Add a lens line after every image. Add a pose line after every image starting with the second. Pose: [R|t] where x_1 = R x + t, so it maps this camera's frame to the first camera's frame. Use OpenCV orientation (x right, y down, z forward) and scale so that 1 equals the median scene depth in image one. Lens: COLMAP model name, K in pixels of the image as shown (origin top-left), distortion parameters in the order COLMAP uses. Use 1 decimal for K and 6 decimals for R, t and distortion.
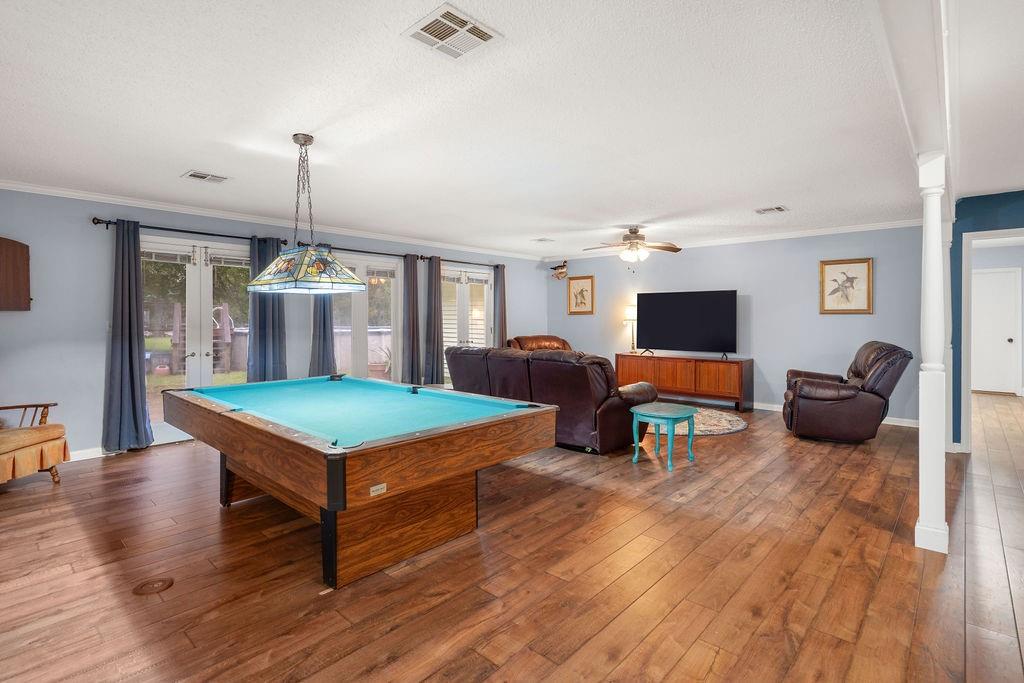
lens RADIAL K [[495.5, 0, 512.3], [0, 495.5, 321.2], [0, 0, 1]] dist [0.000002, 0.000004]
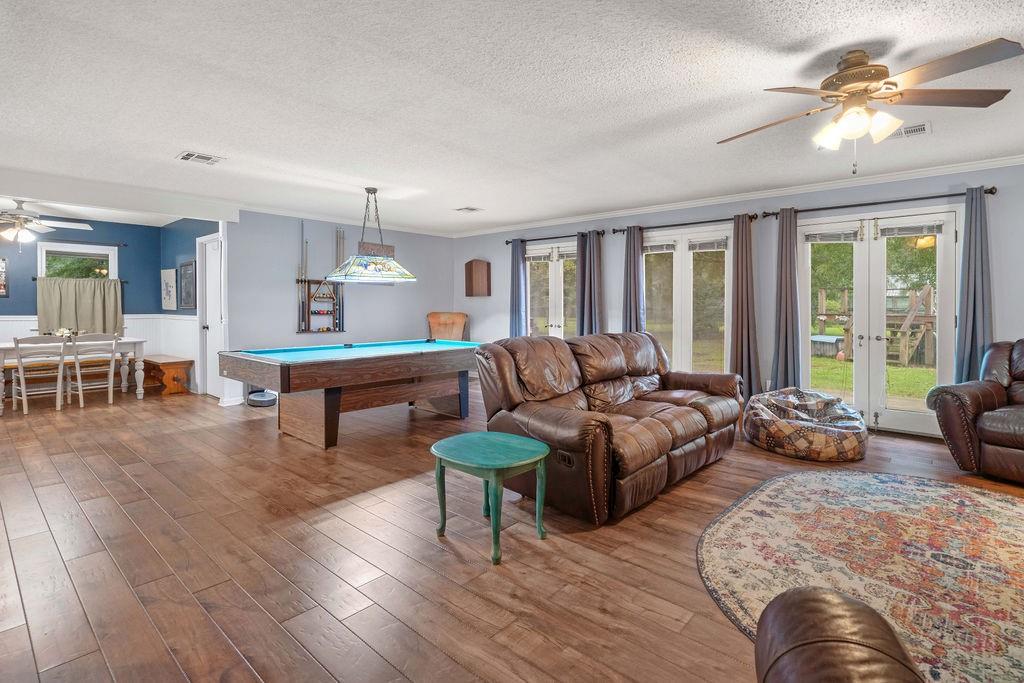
lens RADIAL K [[506.5, 0, 512.7], [0, 506.5, 302.9], [0, 0, 1]] dist [0.000135, 0.000078]
pose [[0.009439, 0.005890, -0.999938, 0.860885], [-0.000769, 0.999982, 0.005883, -0.005418], [0.999955, 0.000713, 0.009443, 0.964027]]
